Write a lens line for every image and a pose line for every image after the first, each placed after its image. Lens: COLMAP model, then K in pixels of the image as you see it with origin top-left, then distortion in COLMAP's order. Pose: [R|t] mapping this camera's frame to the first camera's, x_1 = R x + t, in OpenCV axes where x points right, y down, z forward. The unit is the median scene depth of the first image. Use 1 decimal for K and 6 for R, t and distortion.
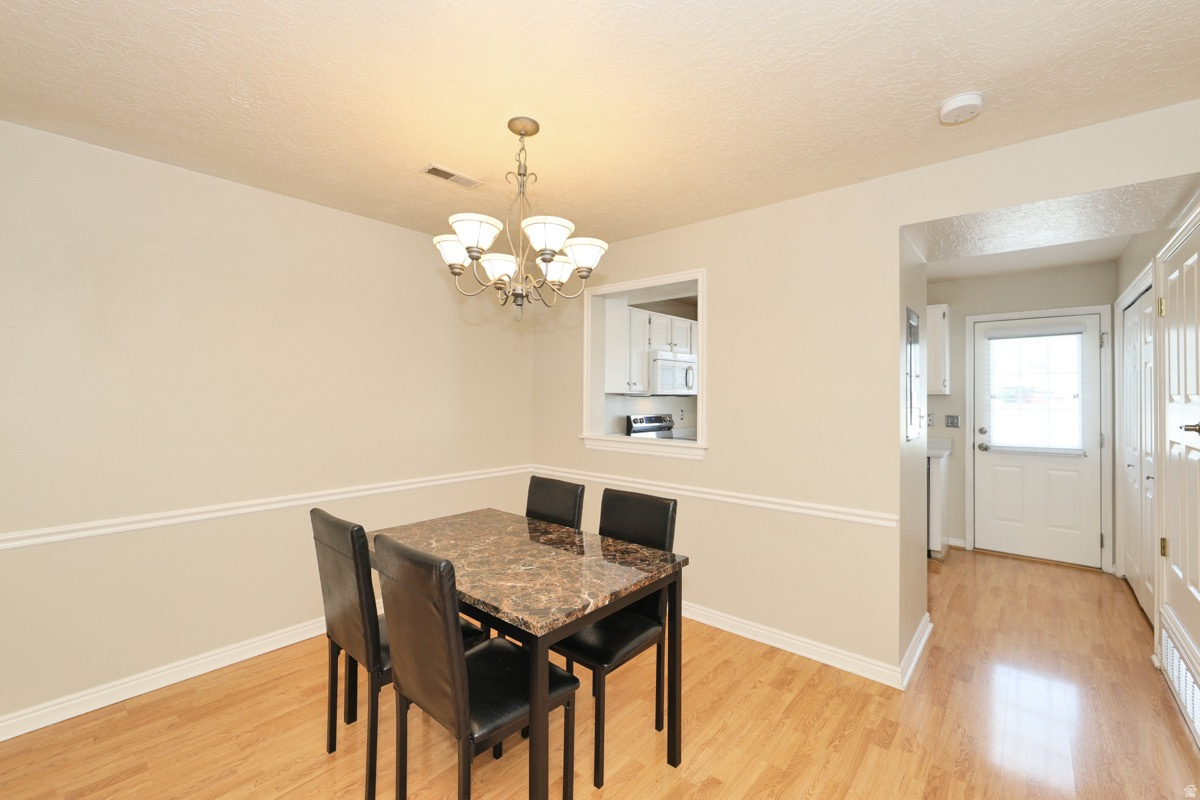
lens RADIAL K [[509.0, 0, 602.5], [0, 509.0, 390.3], [0, 0, 1]] dist [-0.001494, -0.000032]
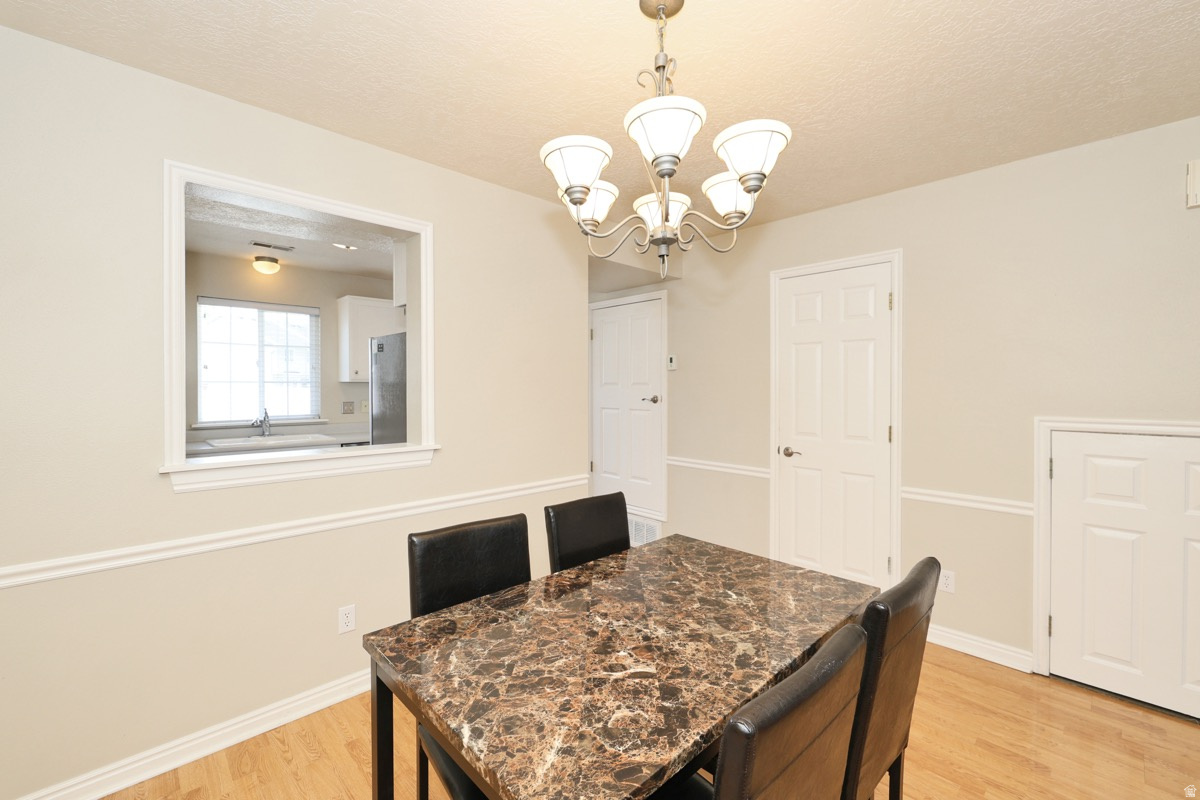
lens RADIAL K [[497.8, 0, 603.1], [0, 497.8, 386.3], [0, 0, 1]] dist [-0.000482, 0.000123]
pose [[0.094014, -0.003345, 0.995565, -0.895113], [-0.011238, 0.999927, 0.004420, 0.011385], [-0.995507, -0.011603, 0.093970, 1.056821]]
